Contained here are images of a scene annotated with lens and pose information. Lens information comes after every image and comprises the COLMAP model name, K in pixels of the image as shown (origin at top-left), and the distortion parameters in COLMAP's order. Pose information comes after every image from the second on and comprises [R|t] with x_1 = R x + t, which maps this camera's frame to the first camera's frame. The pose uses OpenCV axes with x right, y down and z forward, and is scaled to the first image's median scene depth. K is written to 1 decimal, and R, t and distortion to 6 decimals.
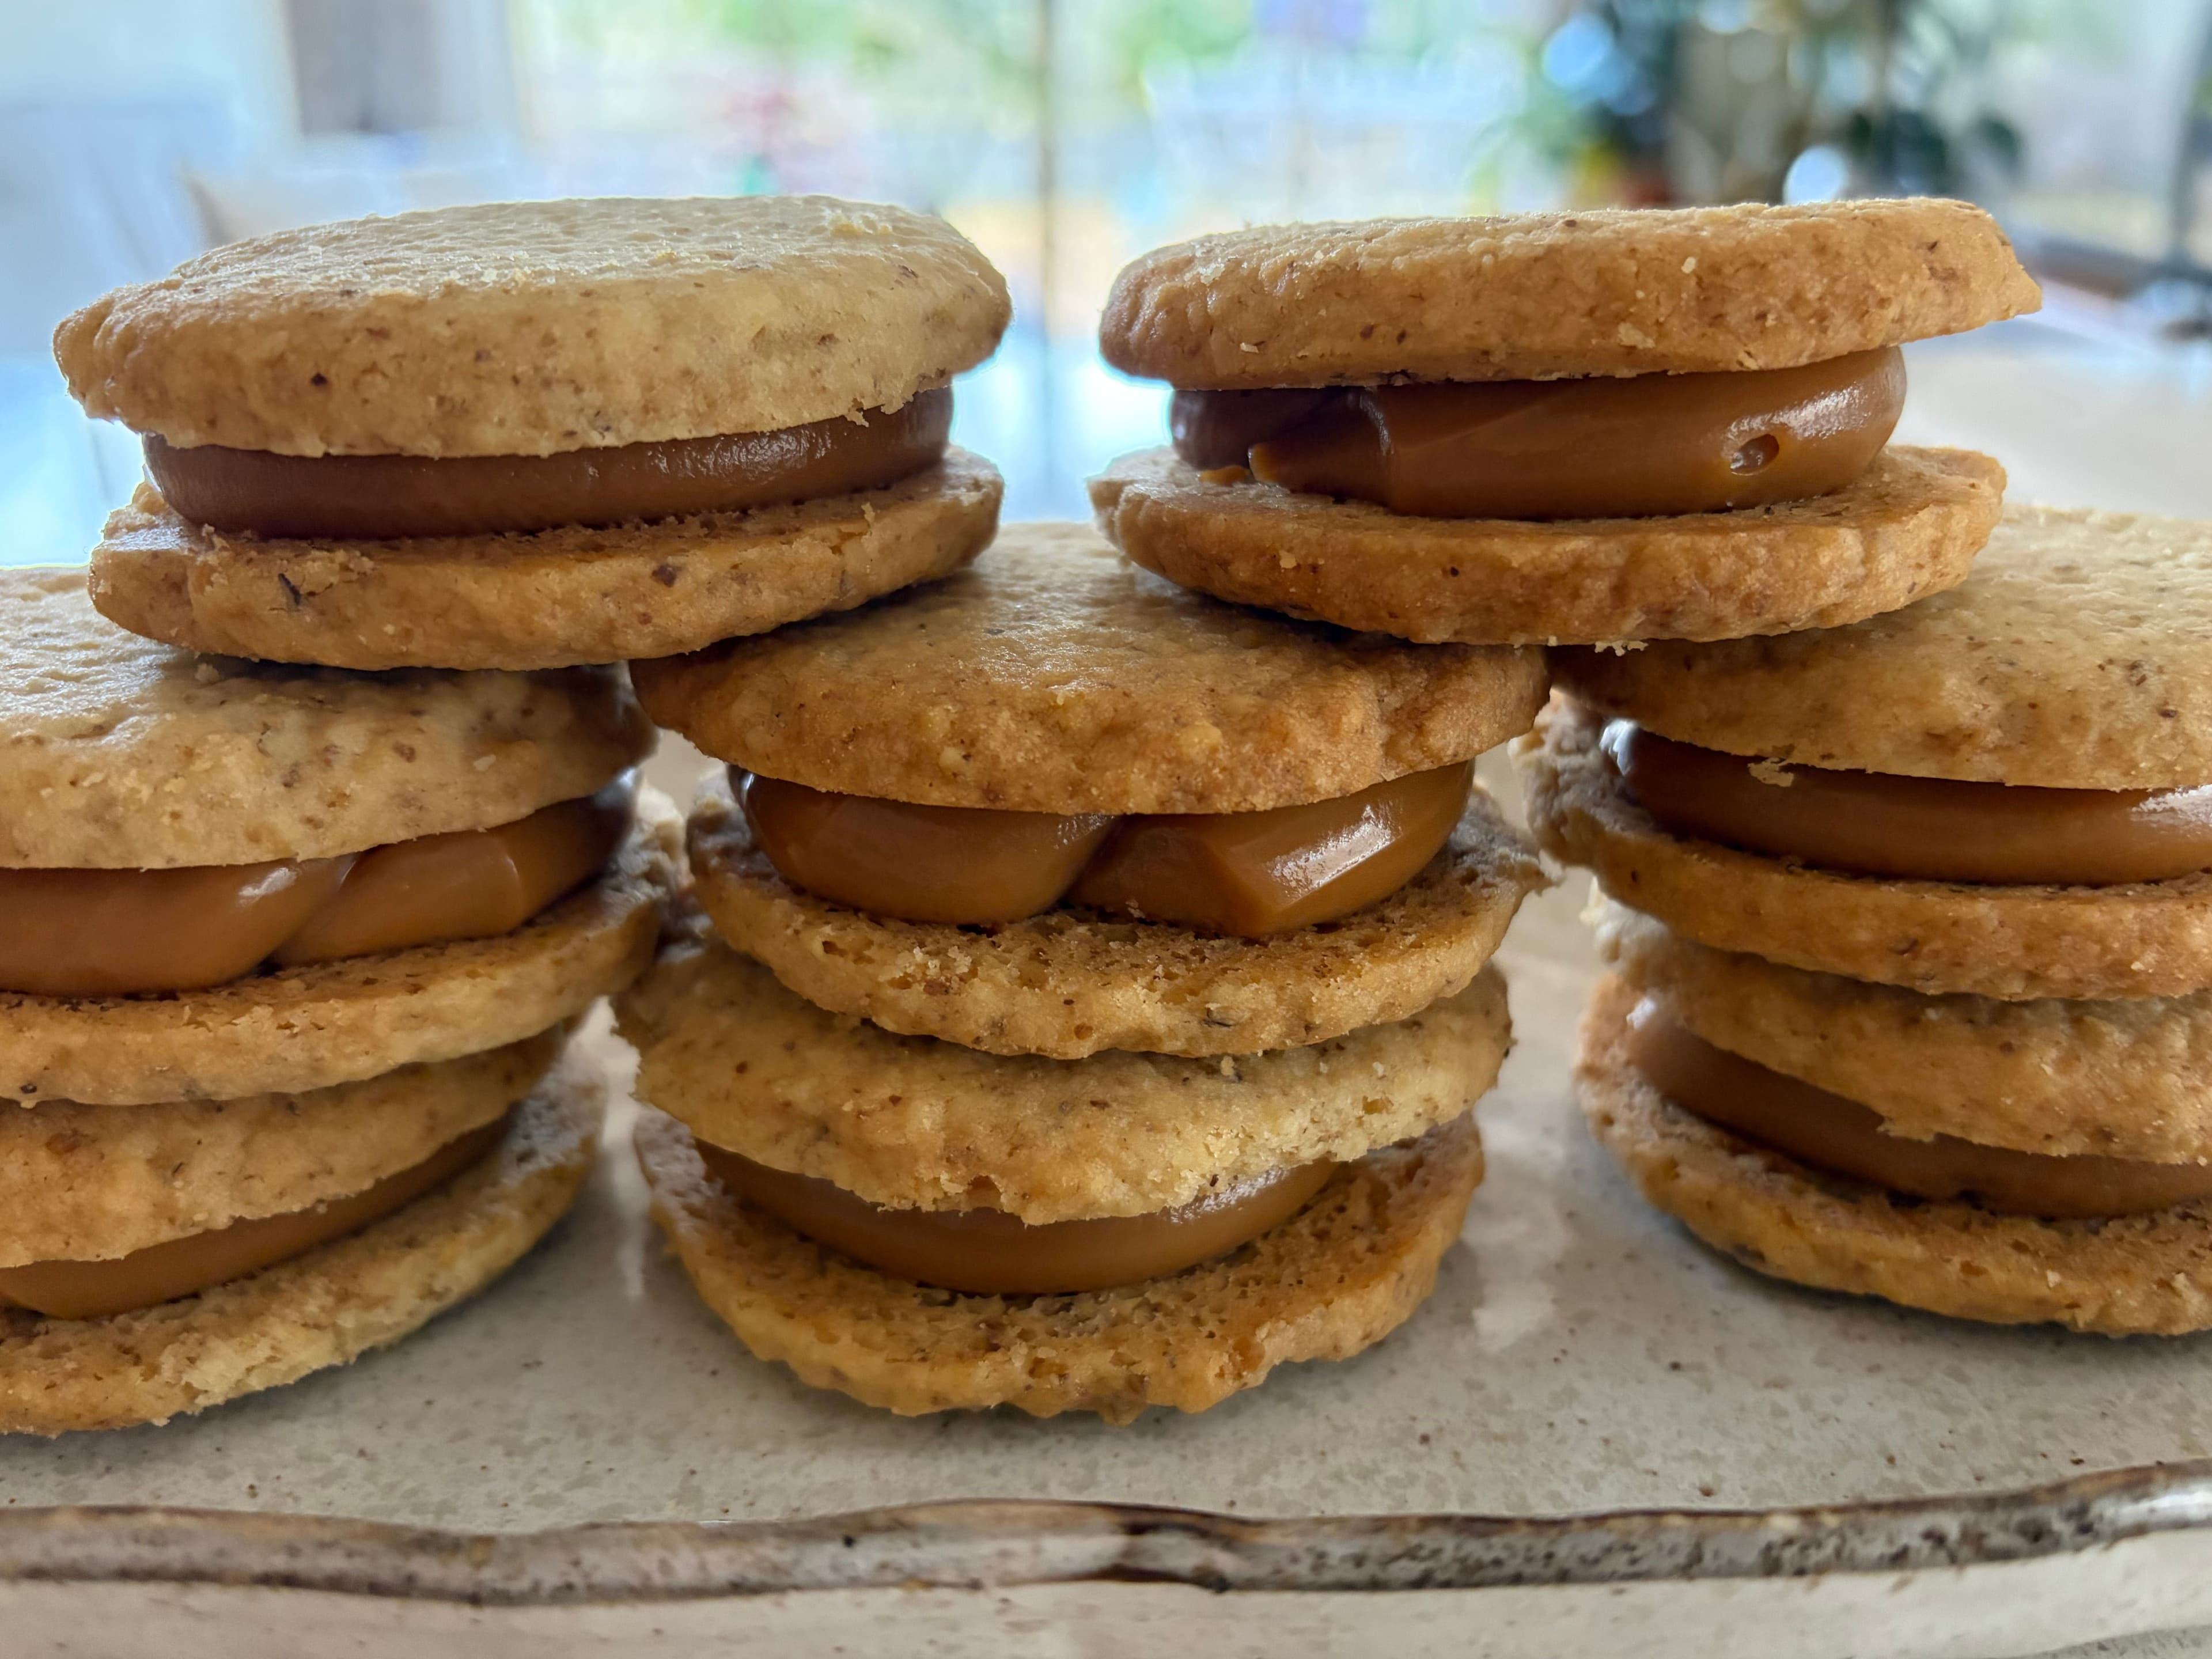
lens RADIAL K [[1866.4, 0, 1106.0], [0, 1866.4, 829.5], [0, 0, 1]] dist [-0.004934, -0.012319]
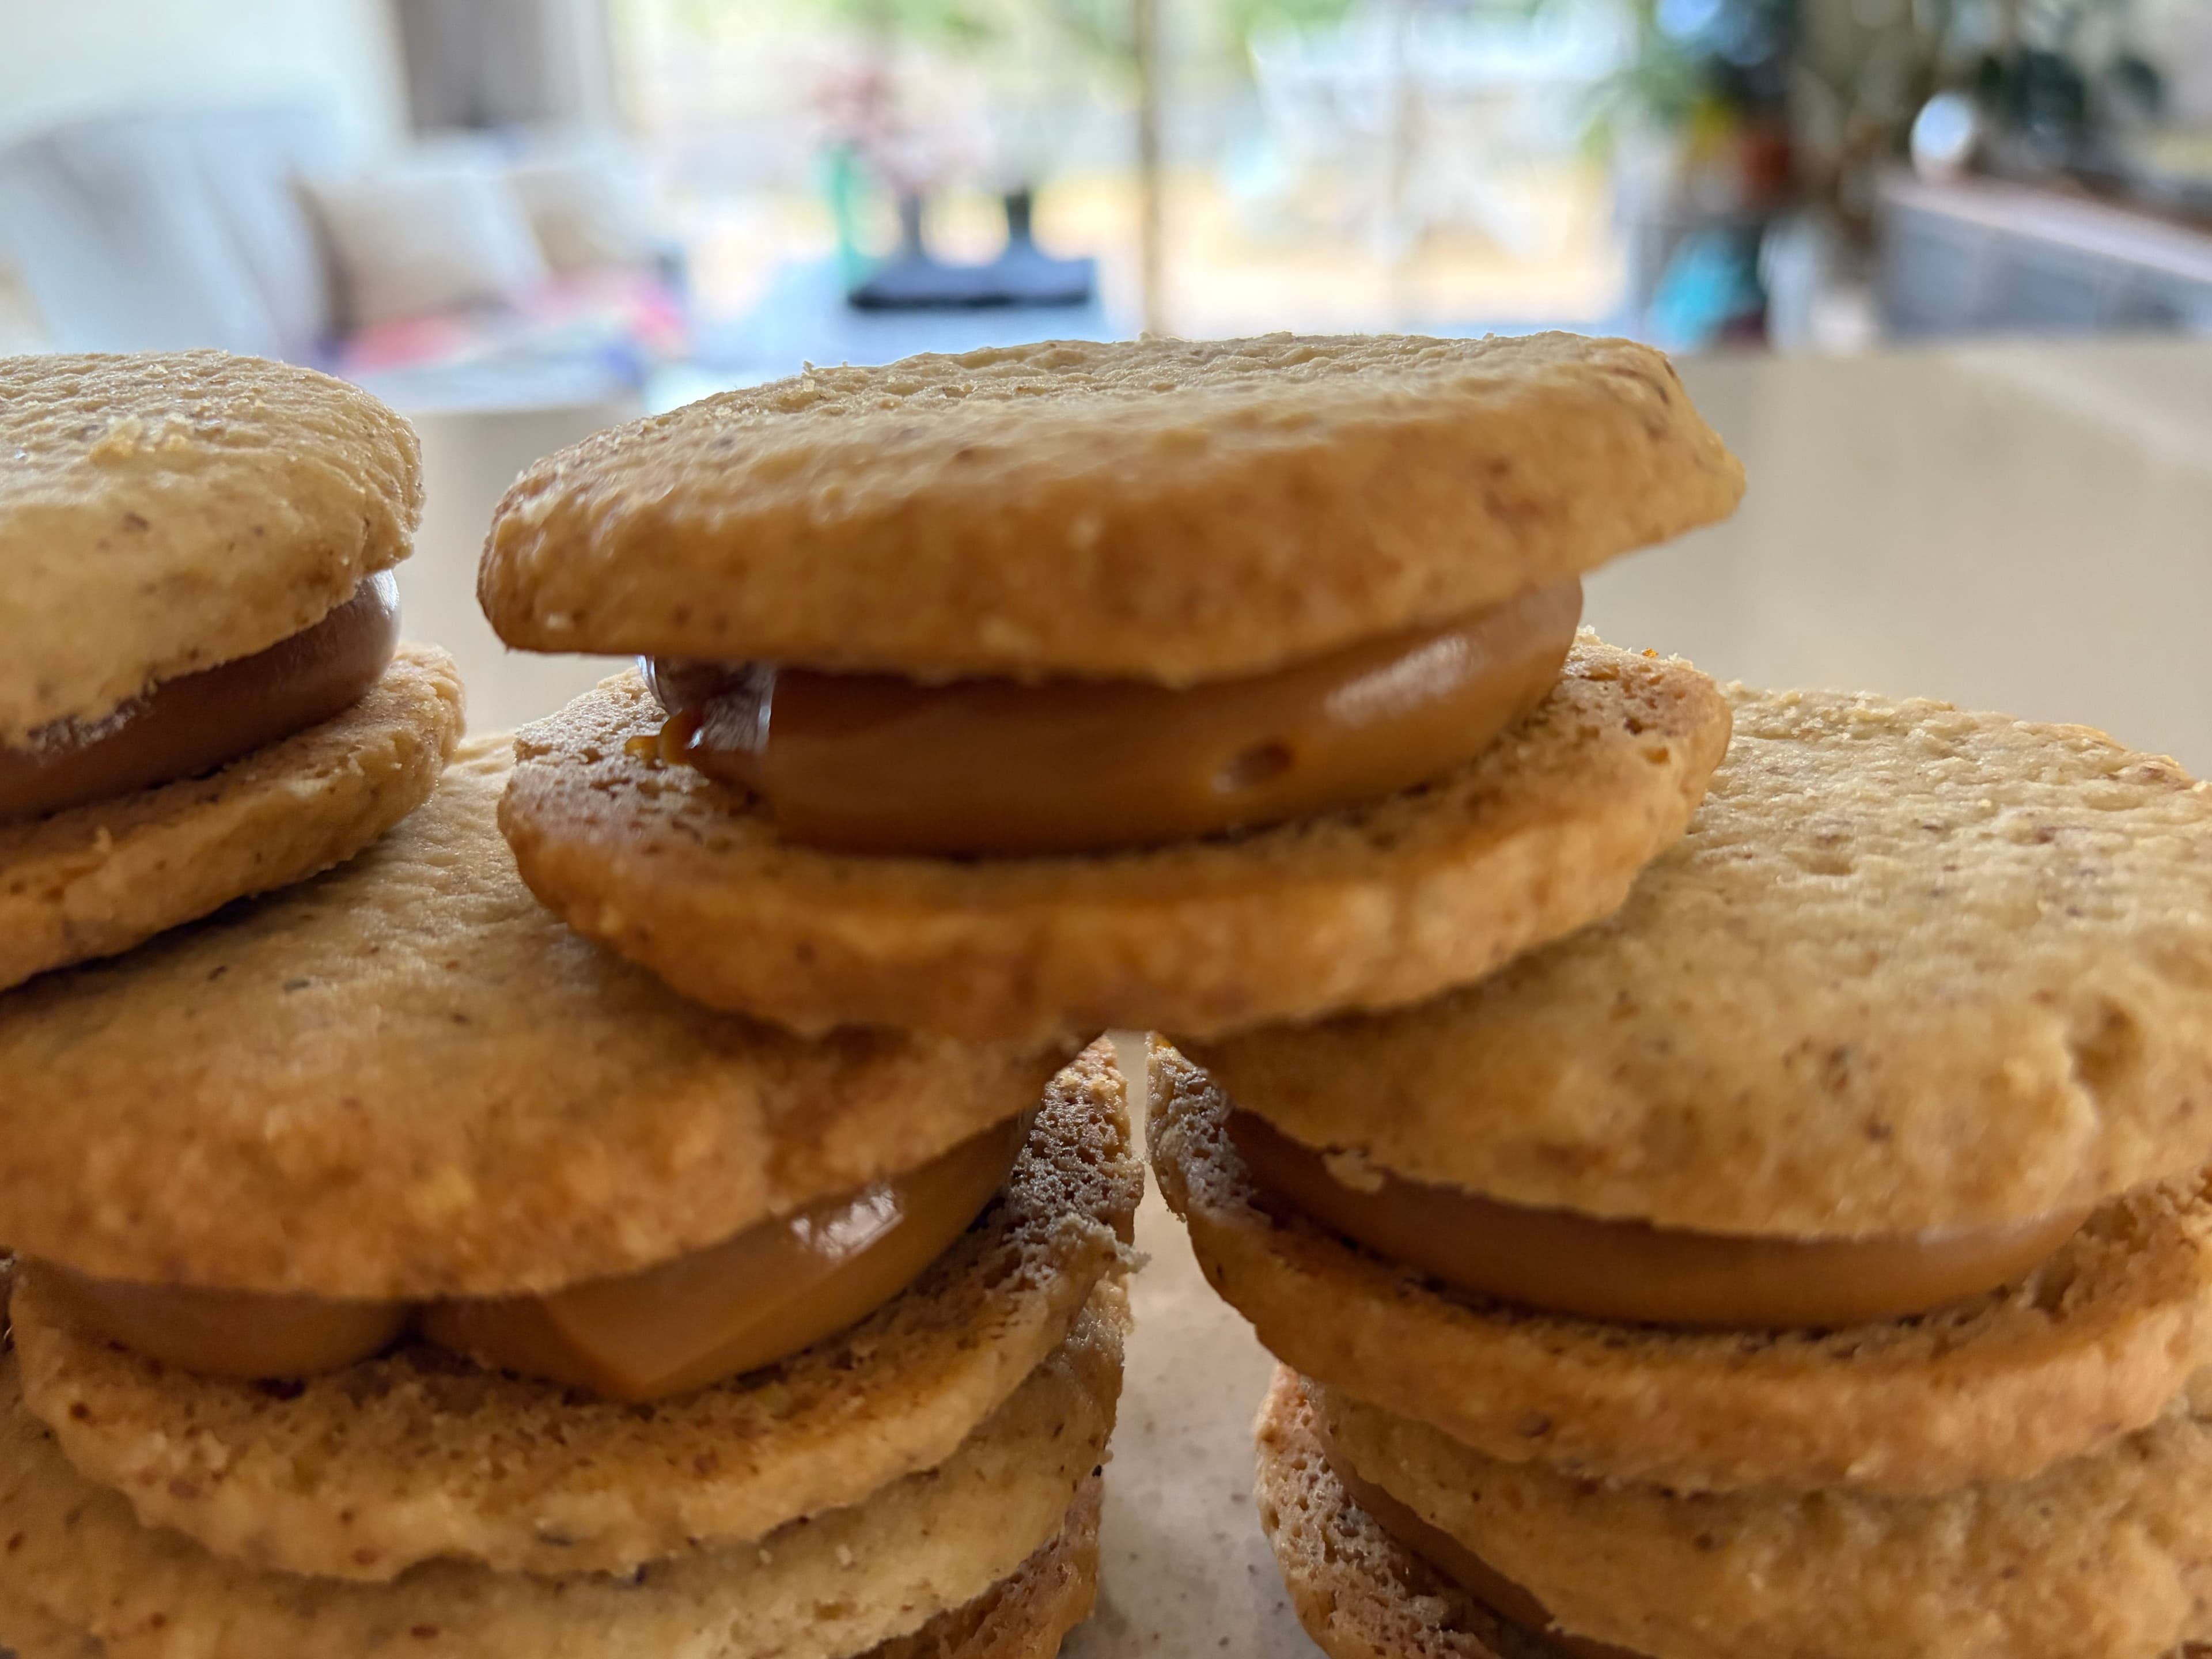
lens RADIAL K [[1866.4, 0, 1106.0], [0, 1866.4, 829.5], [0, 0, 1]] dist [-0.004934, -0.012319]
pose [[0.997606, -0.011143, -0.068252, 0.326017], [0.012128, 0.999828, 0.014033, -0.181647], [0.068084, -0.014827, 0.997569, 0.290481]]
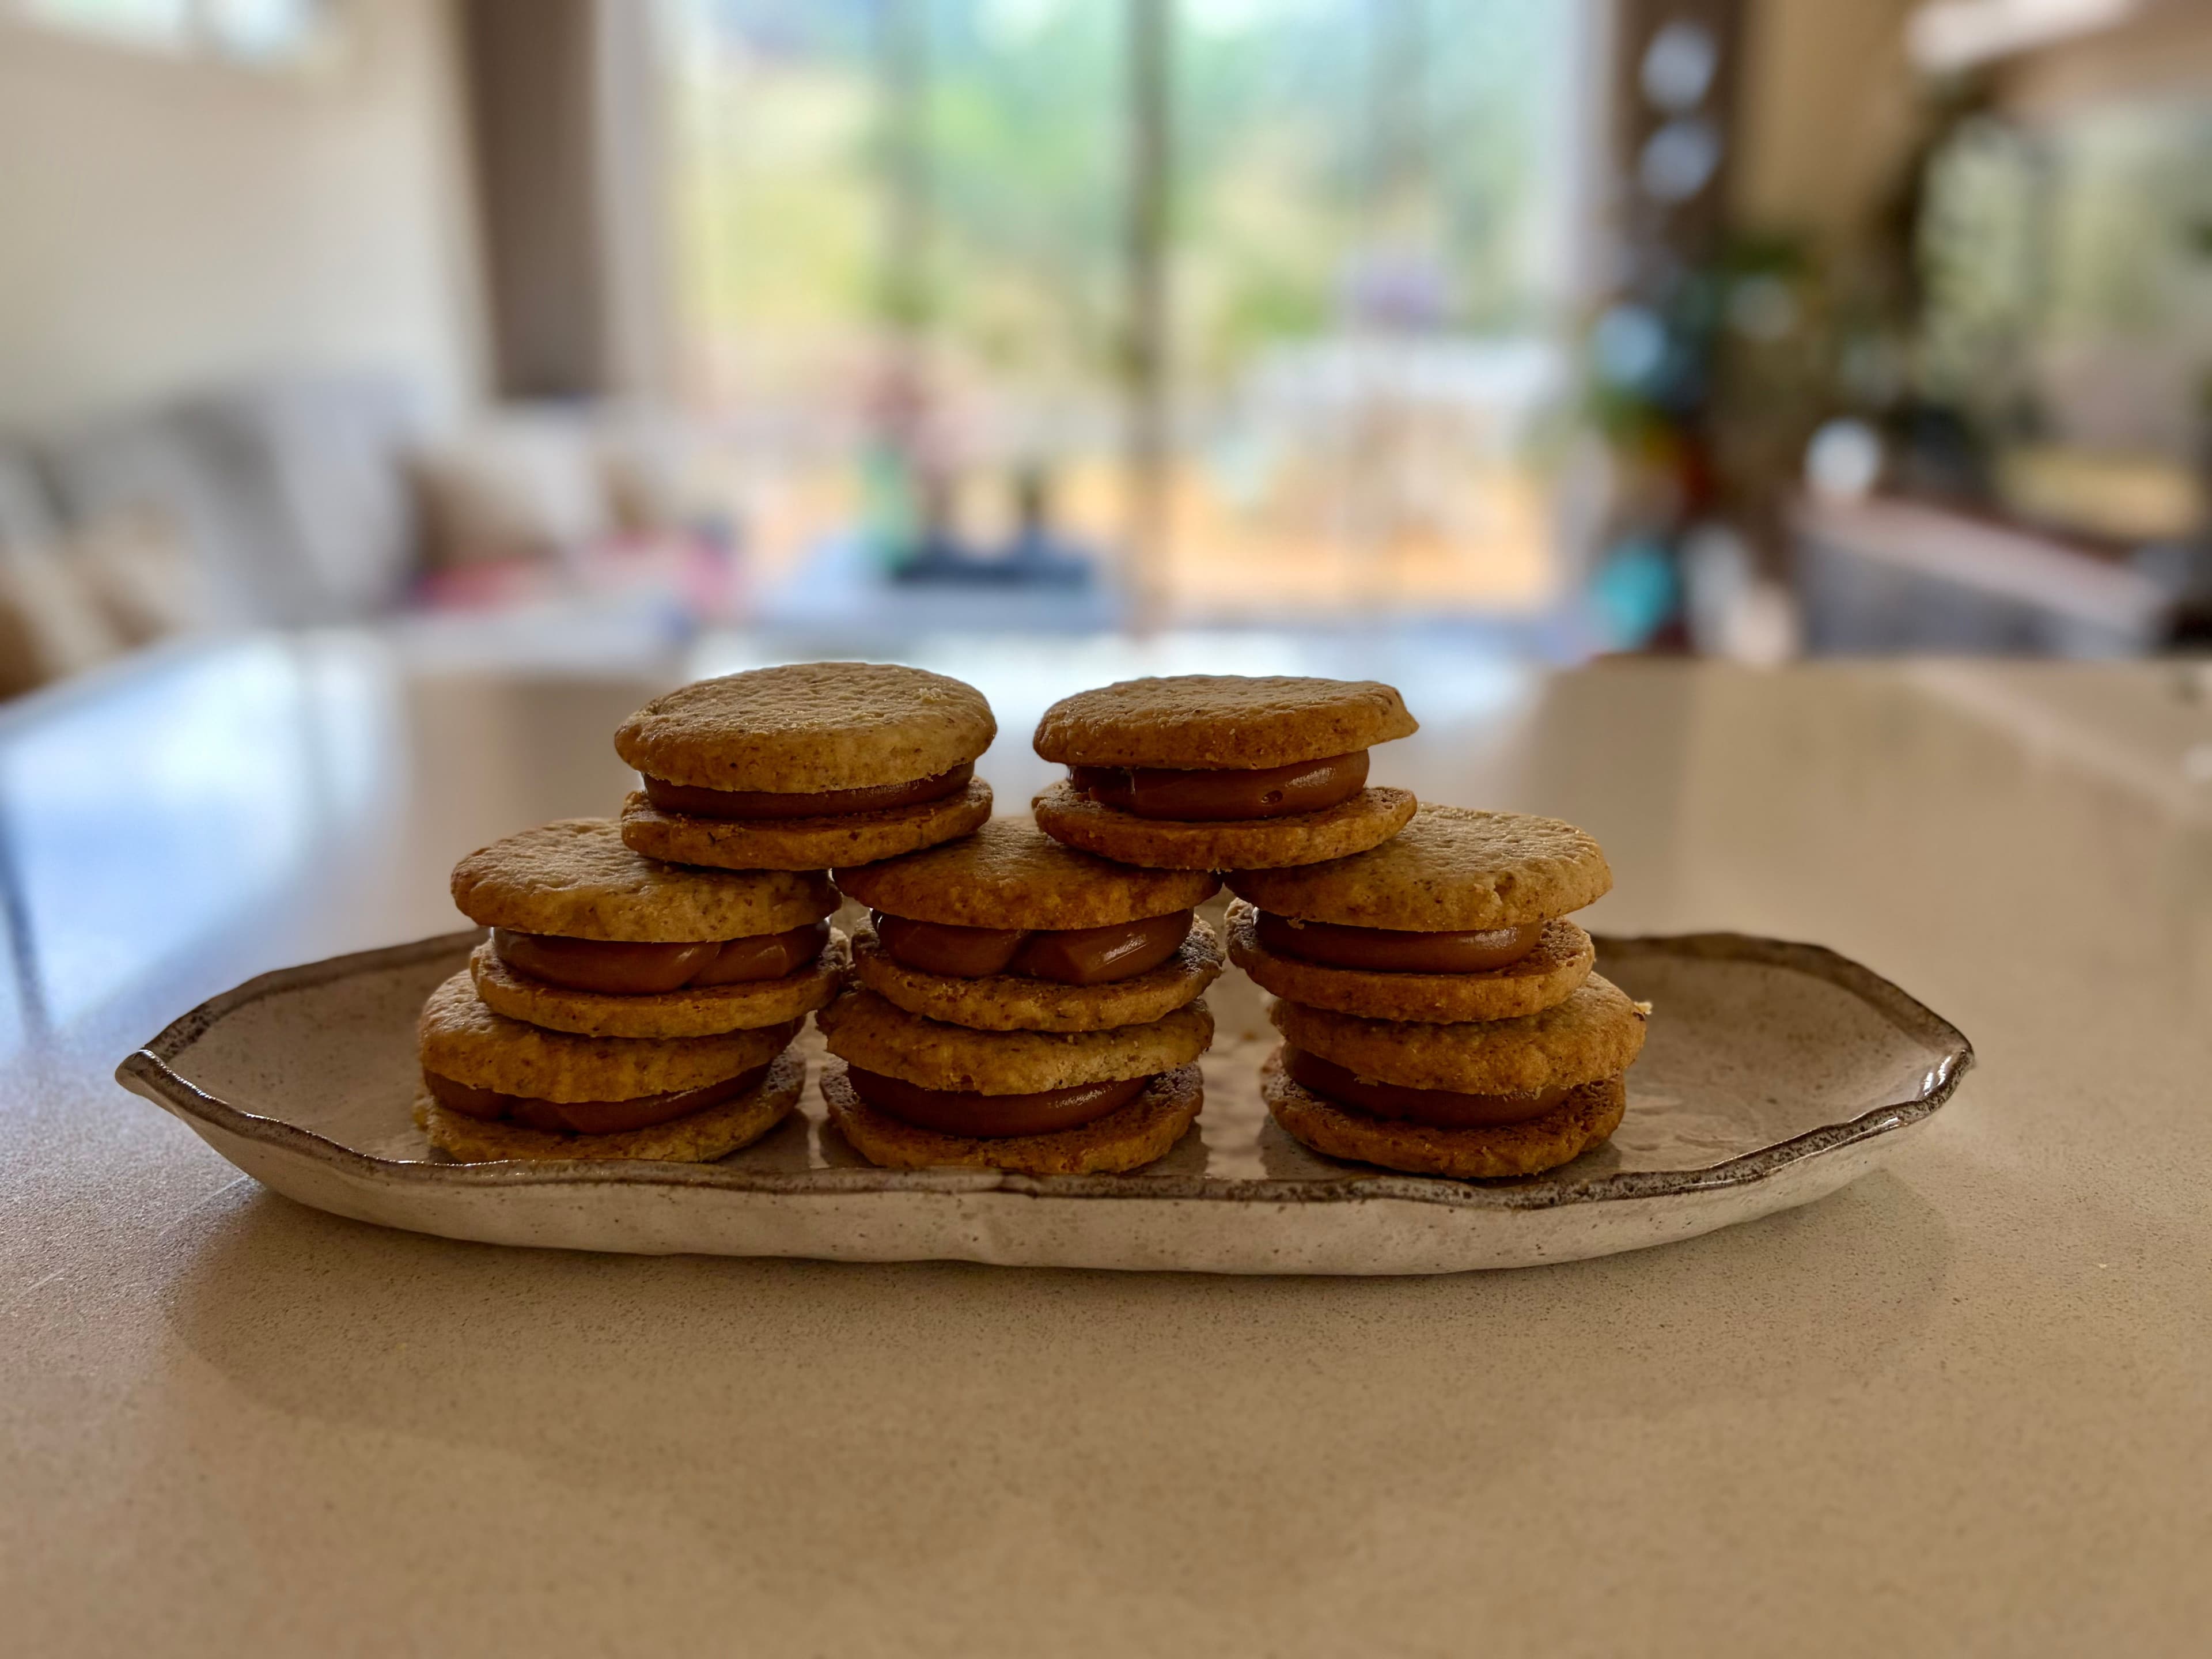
lens RADIAL K [[1776.1, 0, 1106.0], [0, 1776.1, 829.5], [0, 0, 1]] dist [0.198674, -0.001926]
pose [[0.998324, 0.019490, -0.054497, 0.243432], [-0.025842, 0.992630, -0.118400, 0.135838], [0.051787, 0.119610, 0.991469, -1.402232]]
